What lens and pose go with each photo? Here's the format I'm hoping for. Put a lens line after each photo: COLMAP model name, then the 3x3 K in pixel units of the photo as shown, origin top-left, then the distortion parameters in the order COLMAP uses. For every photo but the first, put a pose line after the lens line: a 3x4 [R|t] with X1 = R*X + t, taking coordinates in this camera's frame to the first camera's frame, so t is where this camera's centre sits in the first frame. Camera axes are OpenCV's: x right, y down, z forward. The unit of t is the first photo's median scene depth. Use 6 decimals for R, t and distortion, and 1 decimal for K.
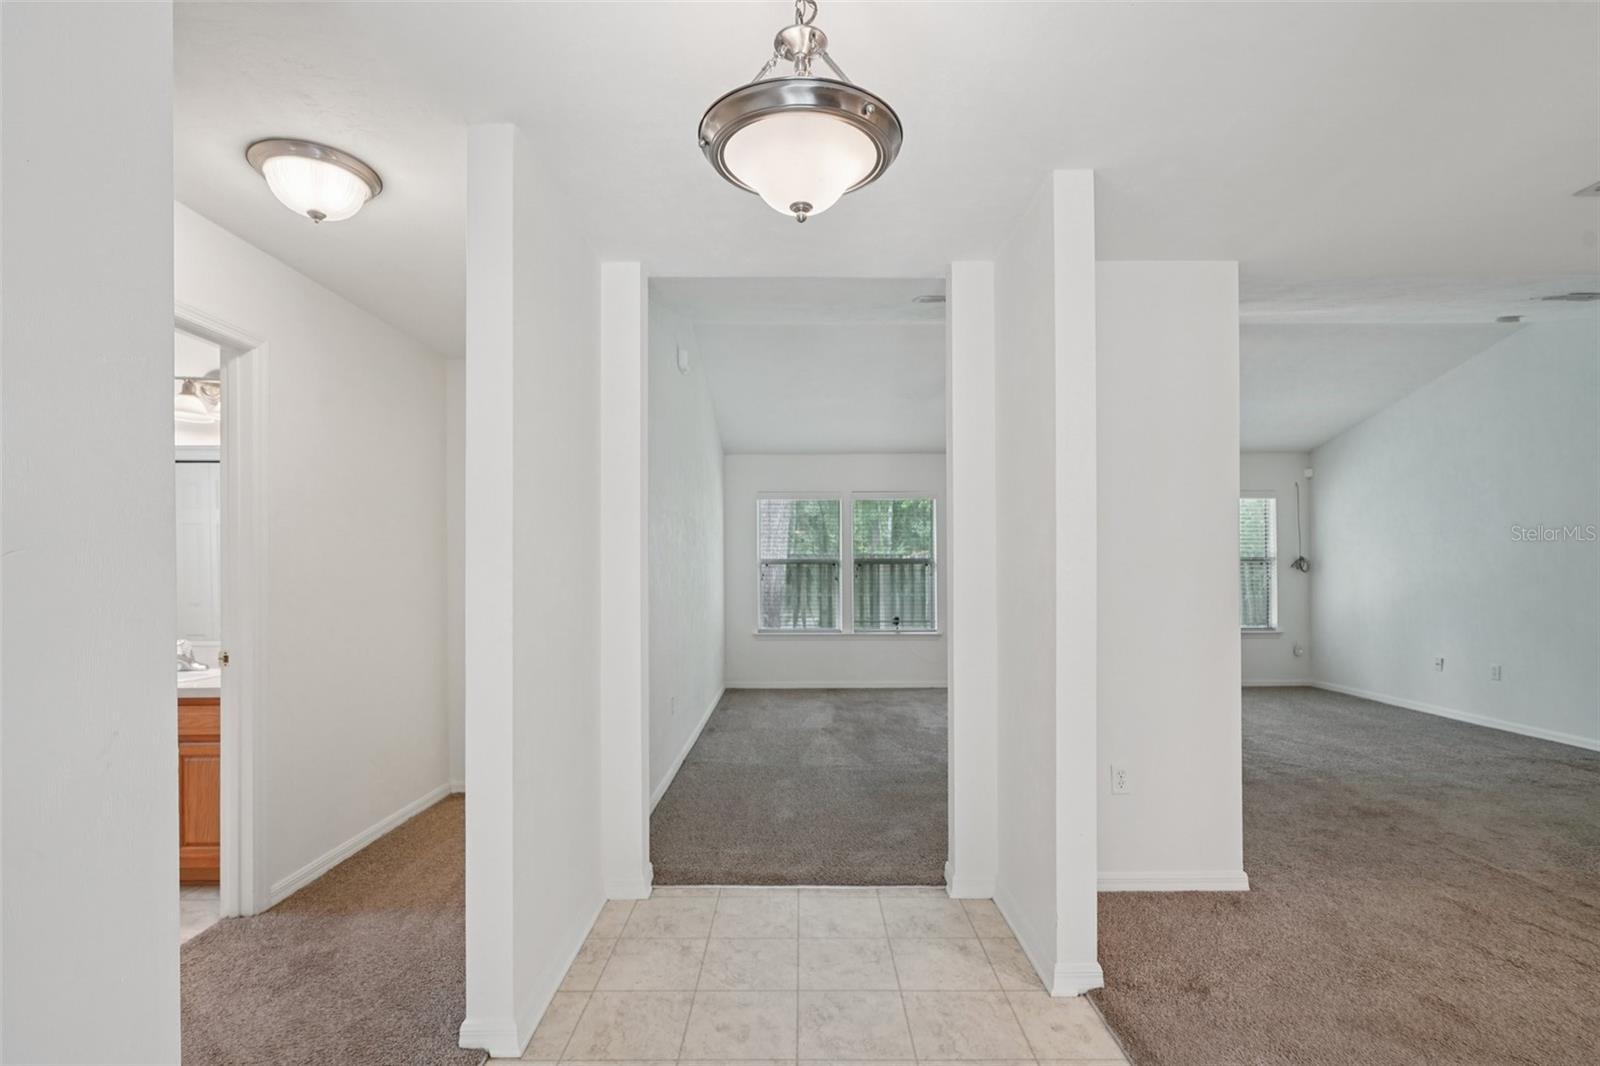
lens RADIAL K [[725.2, 0, 796.0], [0, 725.2, 548.5], [0, 0, 1]] dist [-0.003484, 0.000115]
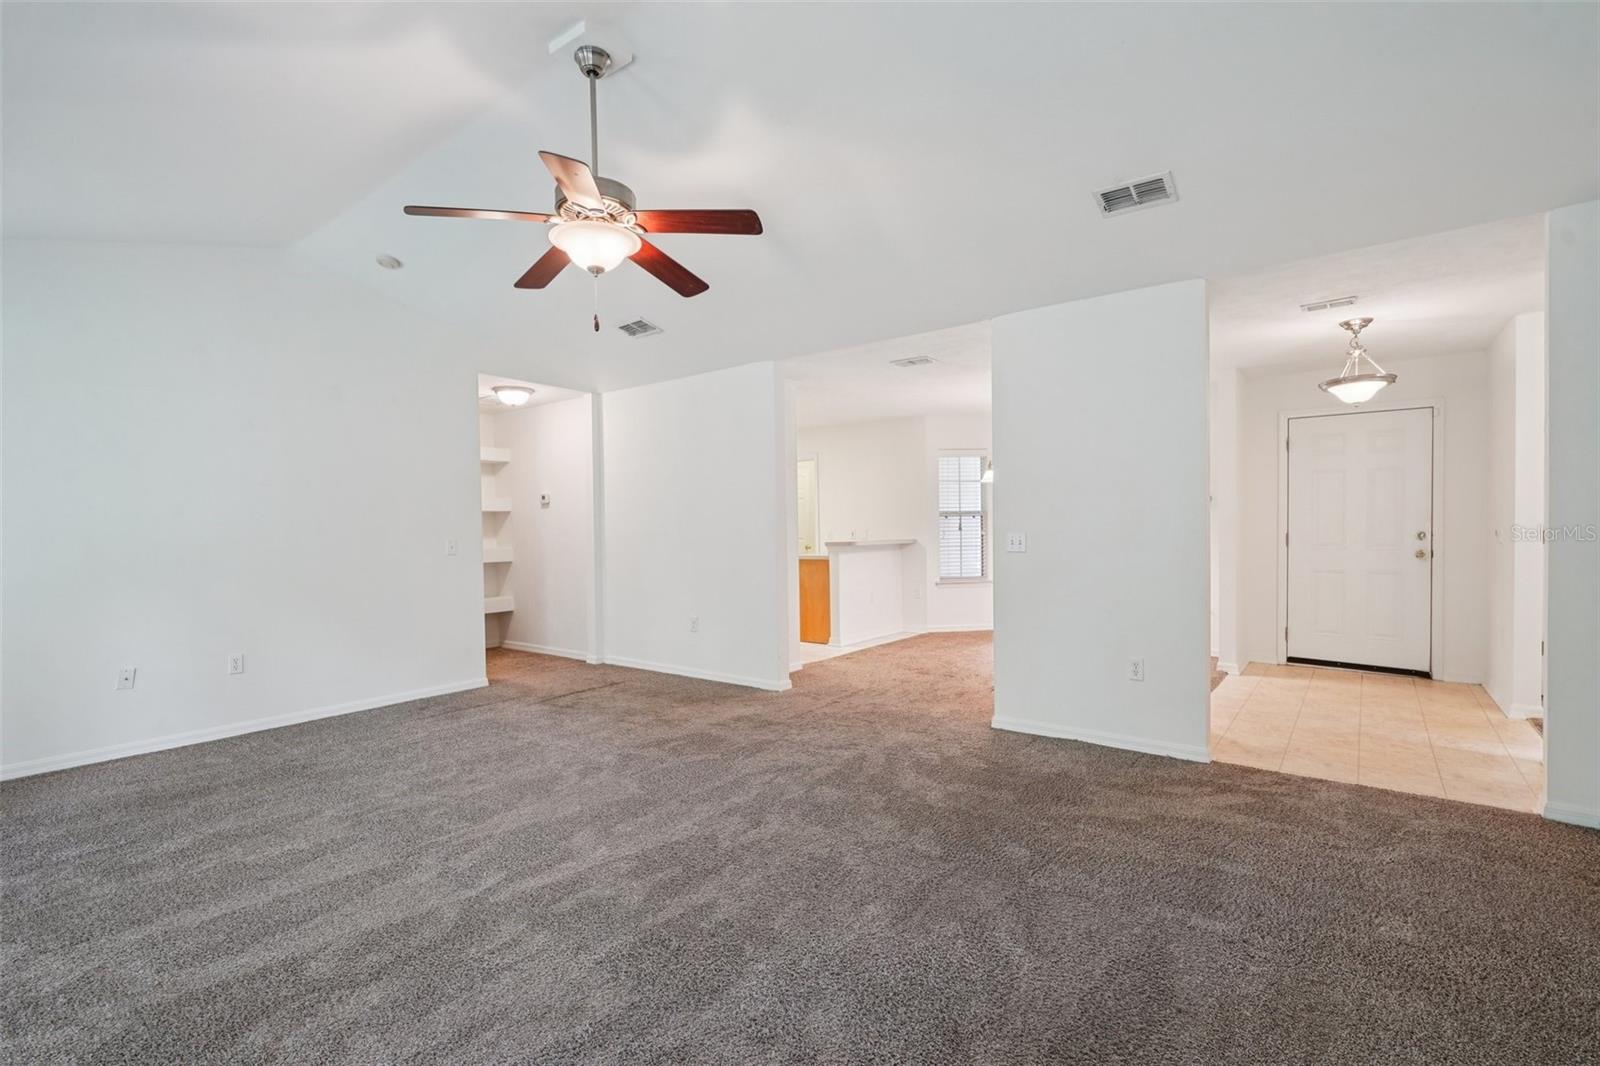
lens RADIAL K [[725.2, 0, 796.0], [0, 725.2, 548.5], [0, 0, 1]] dist [-0.003484, 0.000115]
pose [[-0.789633, -0.005563, 0.613554, 0.002408], [-0.000574, 0.999965, 0.008329, 0.033585], [-0.613579, 0.006225, -0.789609, 1.098838]]
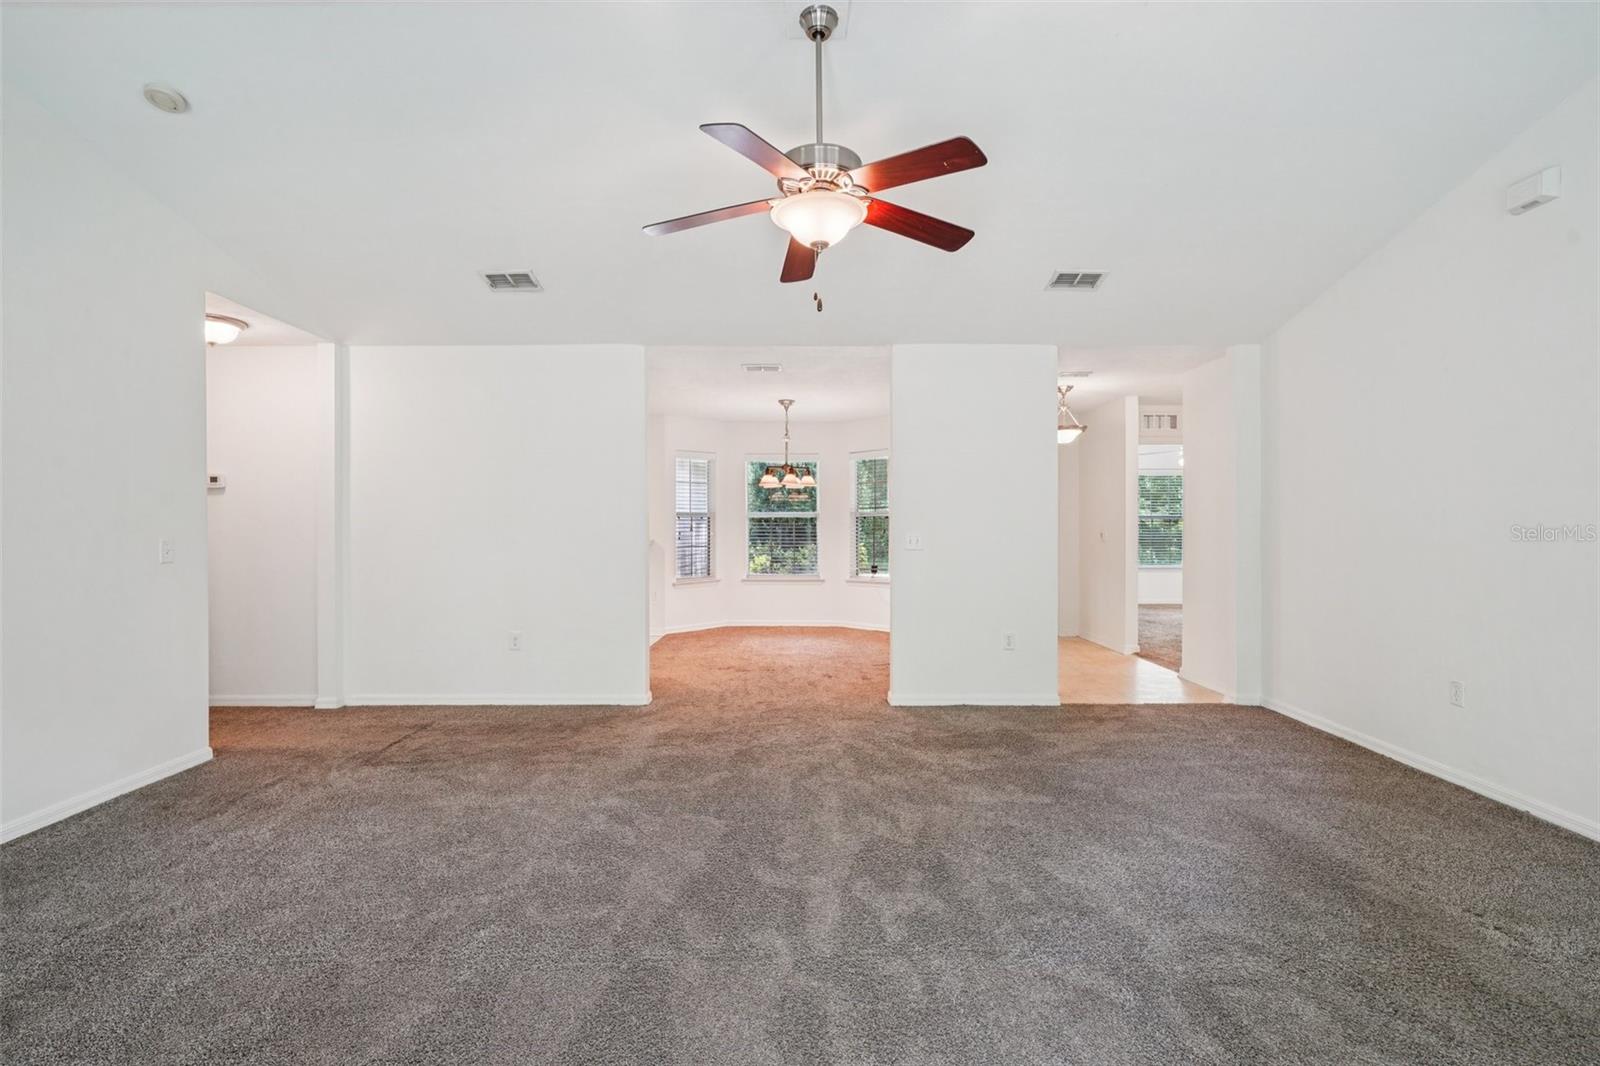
lens RADIAL K [[736.2, 0, 793.6], [0, 736.2, 532.3], [0, 0, 1]] dist [0.001005, 0.000497]
pose [[-0.999967, 0.004063, 0.007003, 0.366250], [0.003944, 0.999850, -0.016867, 0.036473], [-0.007071, -0.016839, -0.999833, 1.230633]]
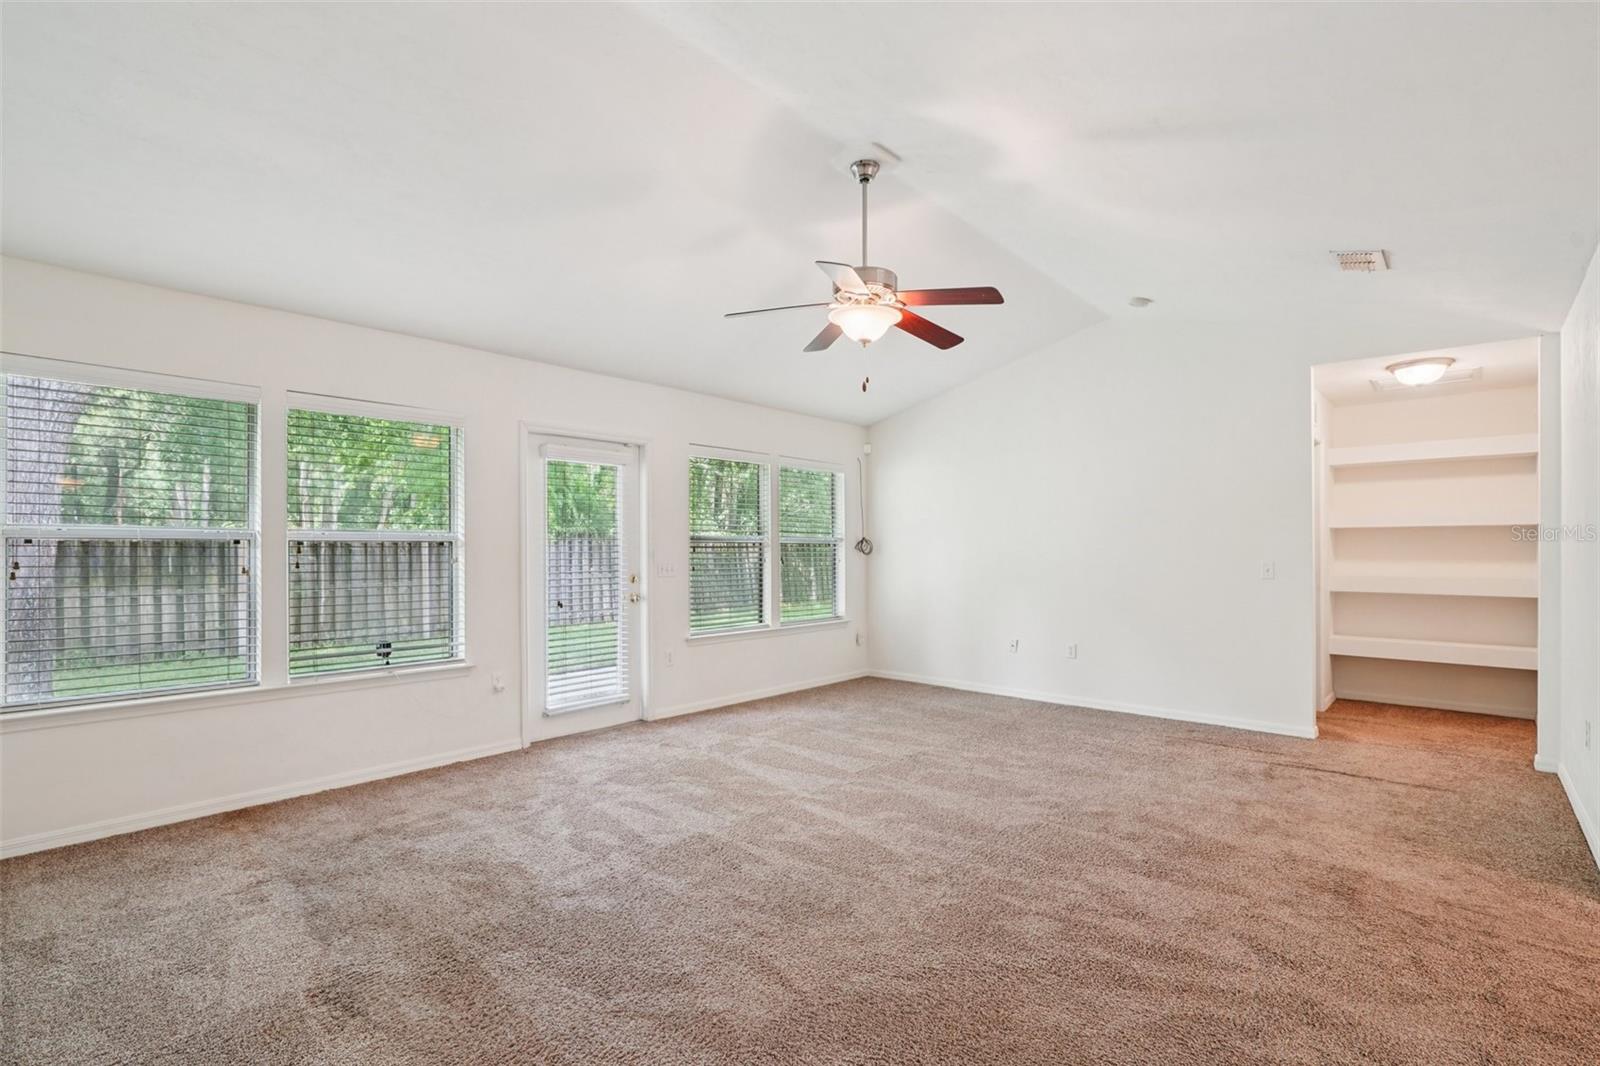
lens RADIAL K [[725.2, 0, 796.0], [0, 725.2, 548.5], [0, 0, 1]] dist [-0.003484, 0.000115]
pose [[0.675328, 0.002602, 0.737513, -0.057127], [-0.020593, 0.999670, 0.015329, 0.014919], [-0.737230, -0.025540, 0.675159, 0.522425]]
